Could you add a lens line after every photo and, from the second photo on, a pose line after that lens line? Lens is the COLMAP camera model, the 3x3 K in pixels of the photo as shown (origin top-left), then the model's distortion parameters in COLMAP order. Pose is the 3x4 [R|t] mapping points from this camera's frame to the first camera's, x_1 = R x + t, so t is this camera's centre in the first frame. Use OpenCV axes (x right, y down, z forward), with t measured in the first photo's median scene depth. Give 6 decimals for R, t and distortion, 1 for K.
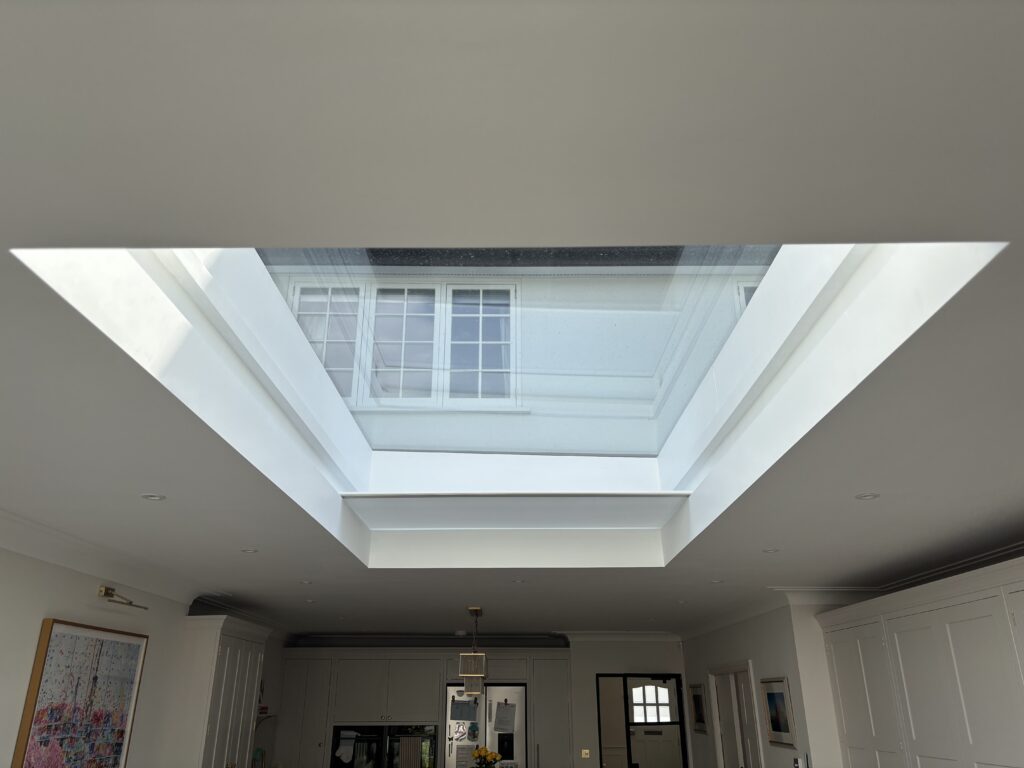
lens RADIAL K [[769.7, 0, 512.0], [0, 769.7, 384.0], [0, 0, 1]] dist [-0.002594, -0.012359]
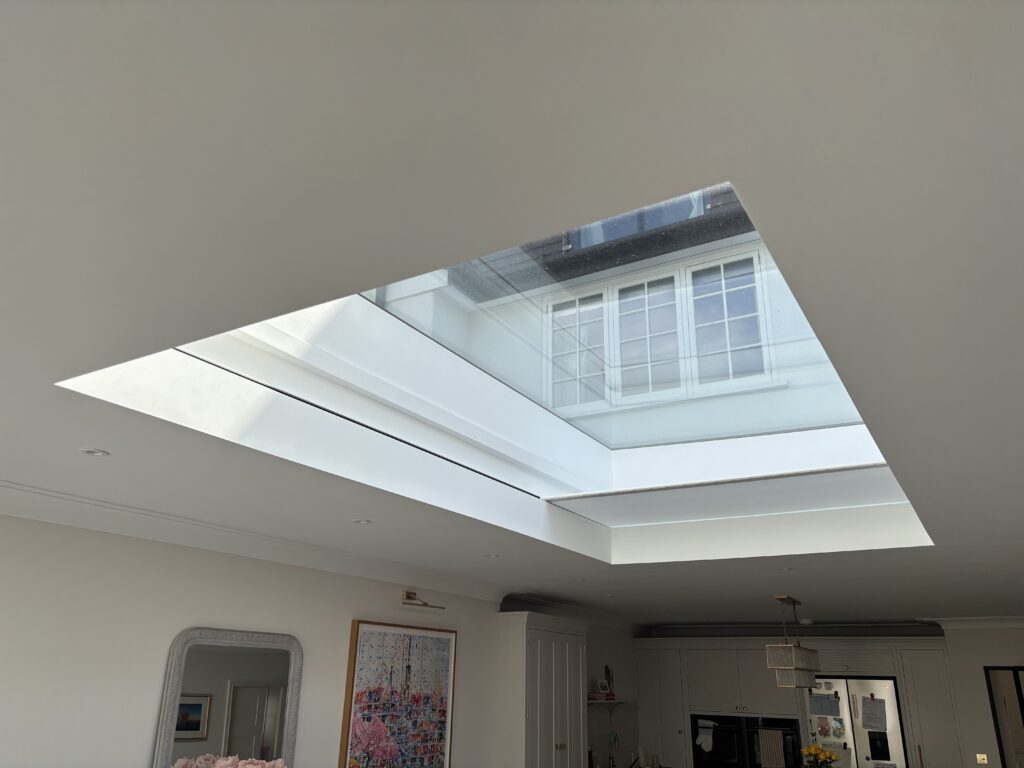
lens RADIAL K [[775.7, 0, 512.3], [0, 775.7, 417.9], [0, 0, 1]] dist [0.094037, -0.107525]
pose [[0.859220, -0.146958, -0.490045, 0.226777], [0.175558, 0.984388, 0.012610, 0.006532], [0.480542, -0.096866, 0.871606, 0.028913]]
